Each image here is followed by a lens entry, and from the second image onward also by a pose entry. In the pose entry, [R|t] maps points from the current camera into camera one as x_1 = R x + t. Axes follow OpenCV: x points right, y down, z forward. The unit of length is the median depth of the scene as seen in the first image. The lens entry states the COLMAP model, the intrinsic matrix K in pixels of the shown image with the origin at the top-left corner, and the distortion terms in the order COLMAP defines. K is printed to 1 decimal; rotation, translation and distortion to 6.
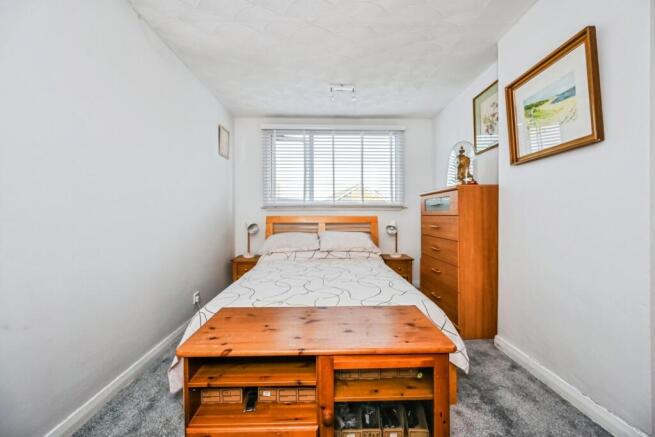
lens RADIAL K [[263.7, 0, 328.7], [0, 263.7, 215.9], [0, 0, 1]] dist [-0.003133, -0.000541]
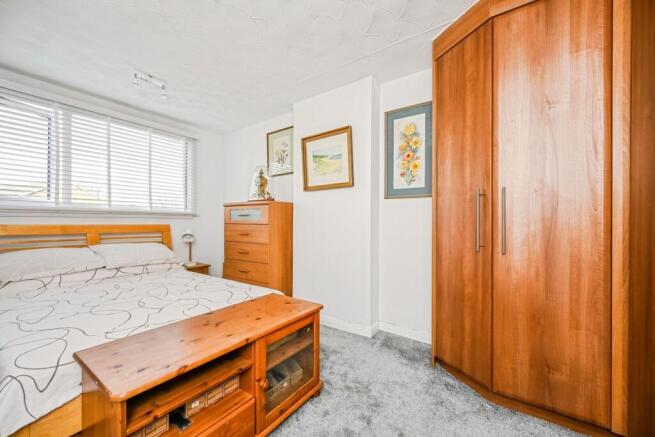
lens RADIAL K [[263.7, 0, 327.8], [0, 263.7, 222.6], [0, 0, 1]] dist [-0.003133, -0.000541]
pose [[0.584730, 0.002999, 0.811222, -0.341153], [-0.001435, 0.999995, -0.002662, -0.005631], [-0.811227, 0.000392, 0.584732, 0.004240]]
